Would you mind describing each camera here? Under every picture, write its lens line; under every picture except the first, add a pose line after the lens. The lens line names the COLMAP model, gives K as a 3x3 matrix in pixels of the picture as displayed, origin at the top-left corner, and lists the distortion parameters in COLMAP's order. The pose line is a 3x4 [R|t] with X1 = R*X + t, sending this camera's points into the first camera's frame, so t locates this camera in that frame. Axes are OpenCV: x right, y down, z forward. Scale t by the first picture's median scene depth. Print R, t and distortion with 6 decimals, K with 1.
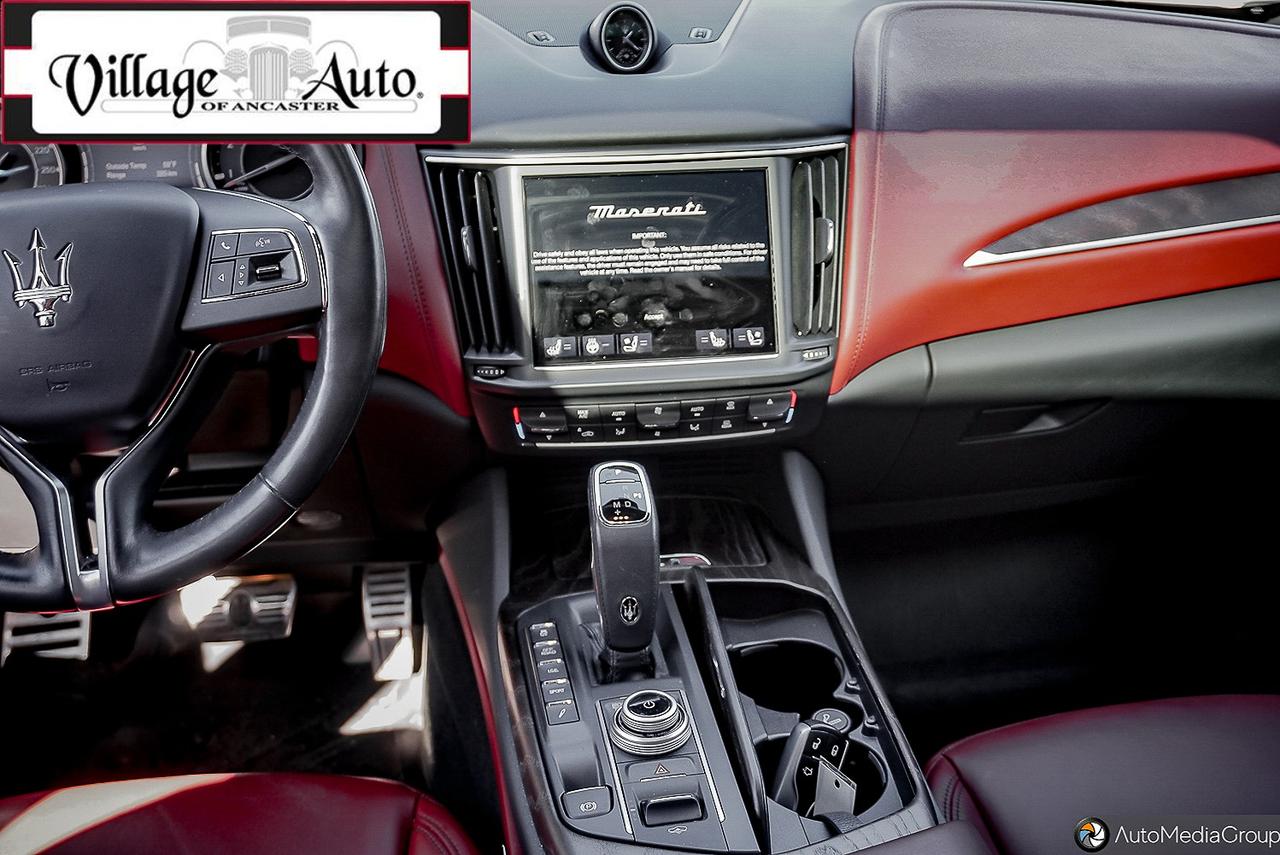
lens RADIAL K [[1325.9, 0, 640.0], [0, 1325.9, 427.5], [0, 0, 1]] dist [0.016899, 0.005954]
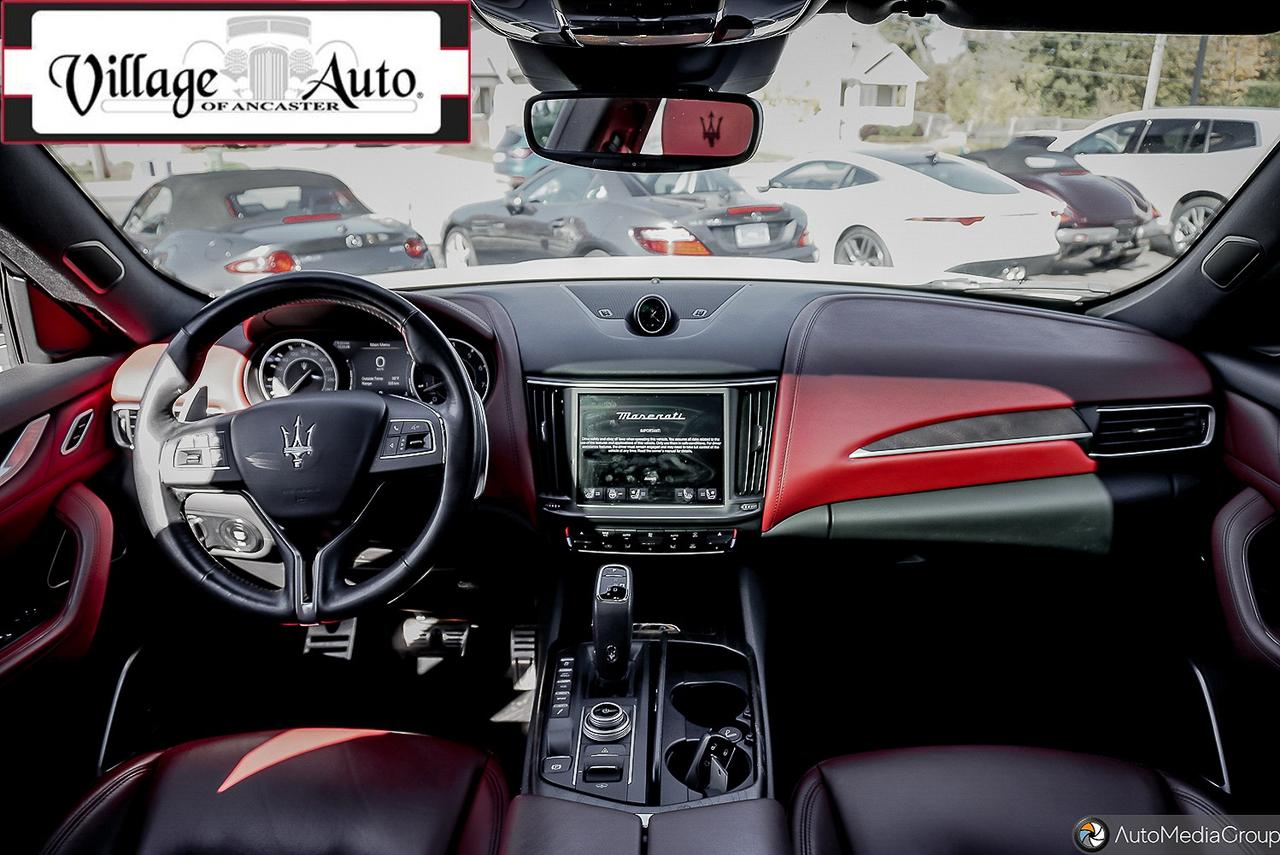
lens RADIAL K [[877.6, 0, 640.0], [0, 877.6, 427.5], [0, 0, 1]] dist [-0.056378, 0.029597]
pose [[0.985770, 0.045100, -0.161940, 0.174376], [-0.065334, 0.990392, -0.121885, -0.011550], [0.154887, 0.130731, 0.979244, -0.097194]]
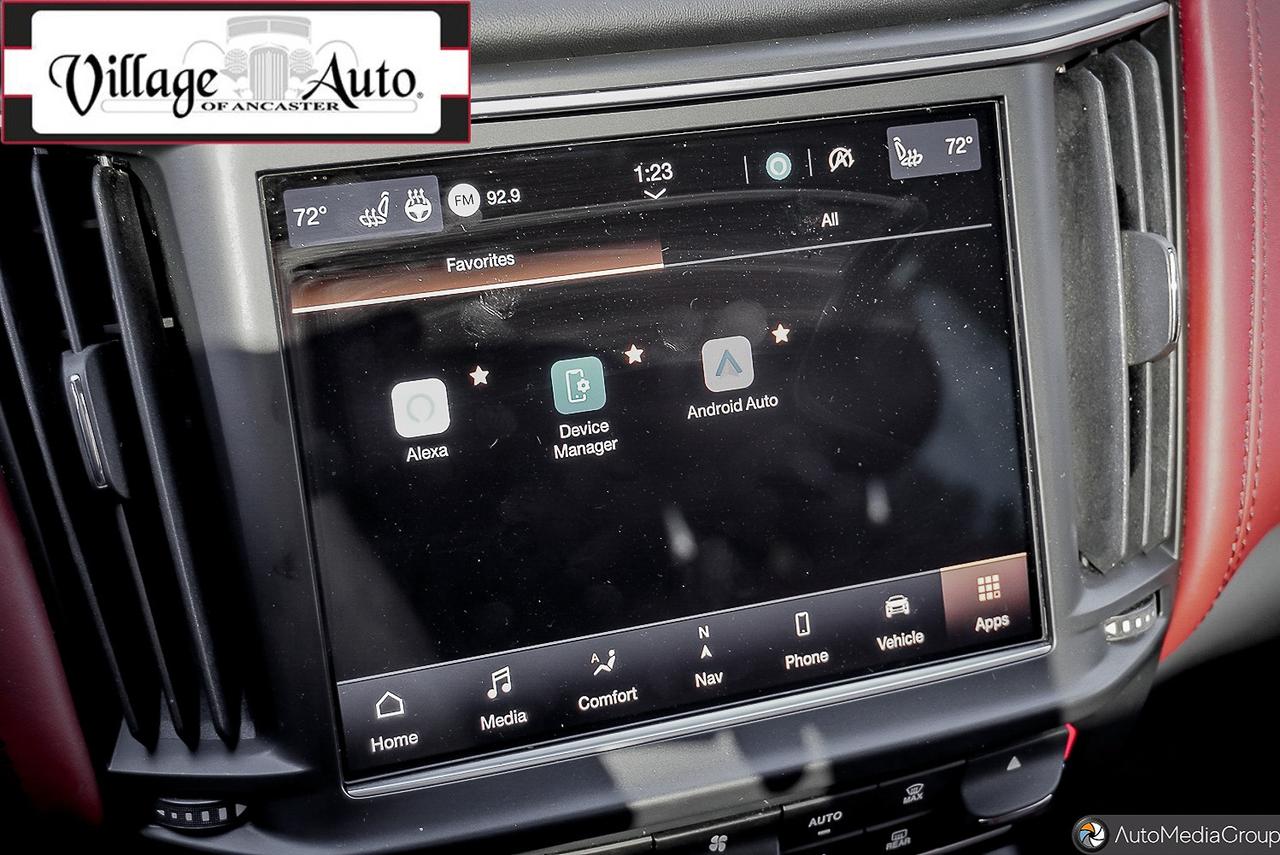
lens RADIAL K [[1783.8, 0, 640.0], [0, 1783.8, 427.5], [0, 0, 1]] dist [0.009371, 0.024944]
pose [[0.981707, -0.076941, 0.174162, -0.077065], [0.059444, 0.992847, 0.103546, -0.166933], [-0.180883, -0.091299, 0.979258, 0.575006]]
